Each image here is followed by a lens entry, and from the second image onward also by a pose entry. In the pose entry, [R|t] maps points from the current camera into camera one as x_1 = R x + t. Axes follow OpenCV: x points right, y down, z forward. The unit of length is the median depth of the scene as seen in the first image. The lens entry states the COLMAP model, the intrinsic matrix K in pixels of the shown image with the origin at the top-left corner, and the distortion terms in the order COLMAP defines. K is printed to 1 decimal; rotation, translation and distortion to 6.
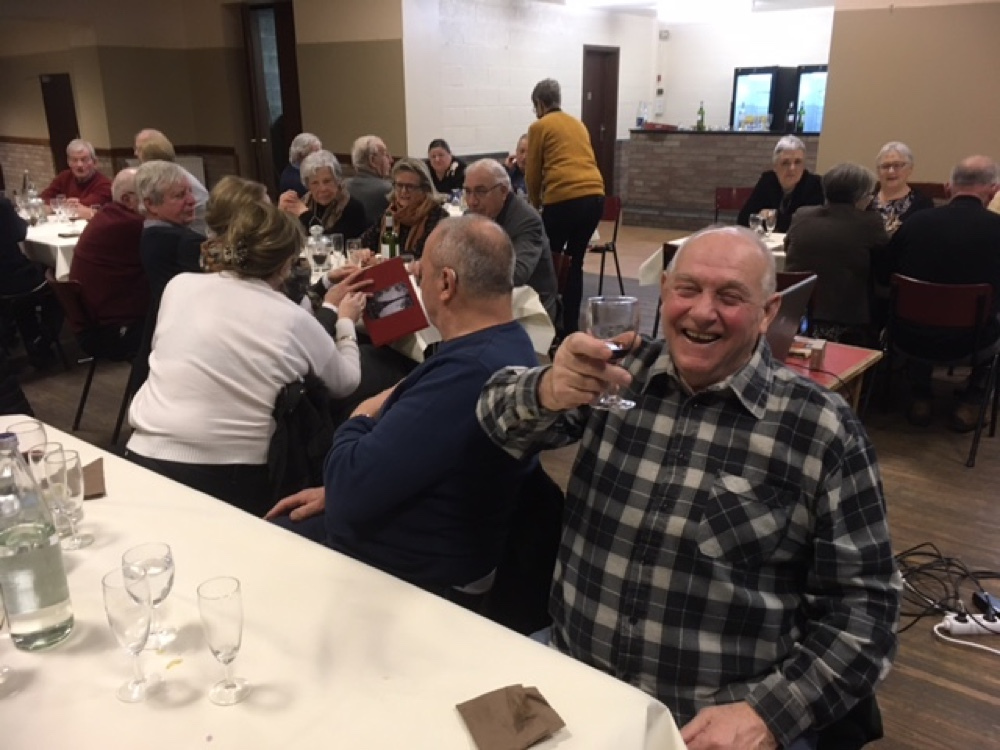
lens RADIAL K [[839.2, 0, 496.9], [0, 839.2, 366.5], [0, 0, 1]] dist [0.032678, -0.022349]
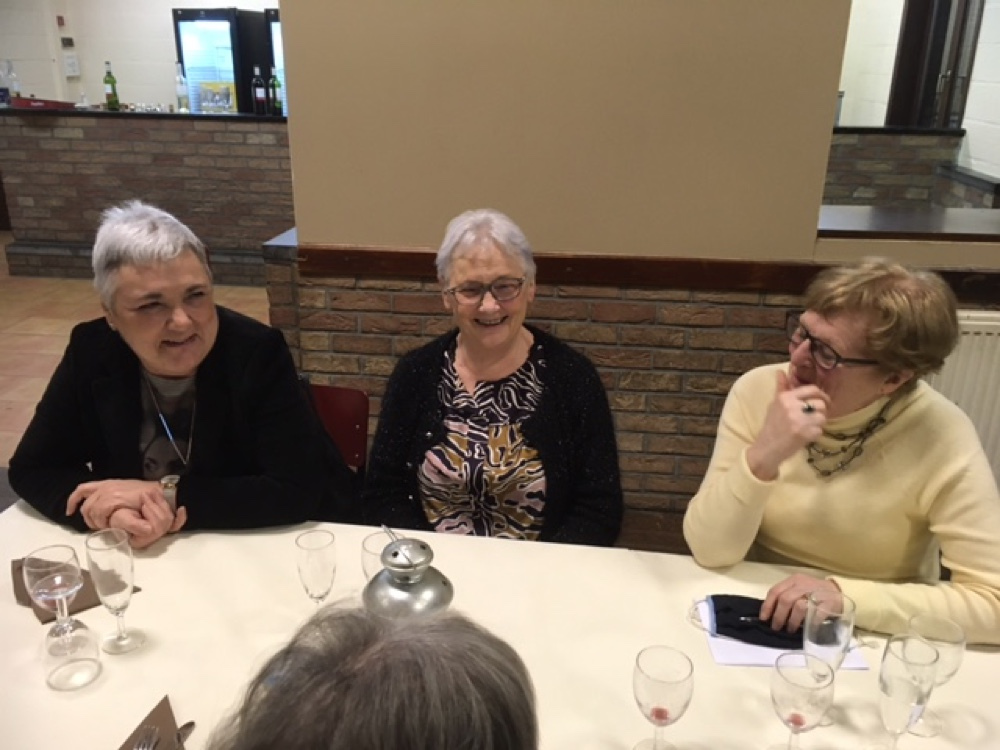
lens RADIAL K [[839.2, 0, 495.0], [0, 839.2, 380.5], [0, 0, 1]] dist [0.032678, -0.022349]
pose [[0.858888, -0.164556, 0.485007, 0.151316], [0.135809, 0.986254, 0.094121, -0.114135], [-0.493829, -0.014971, 0.869430, 0.353164]]
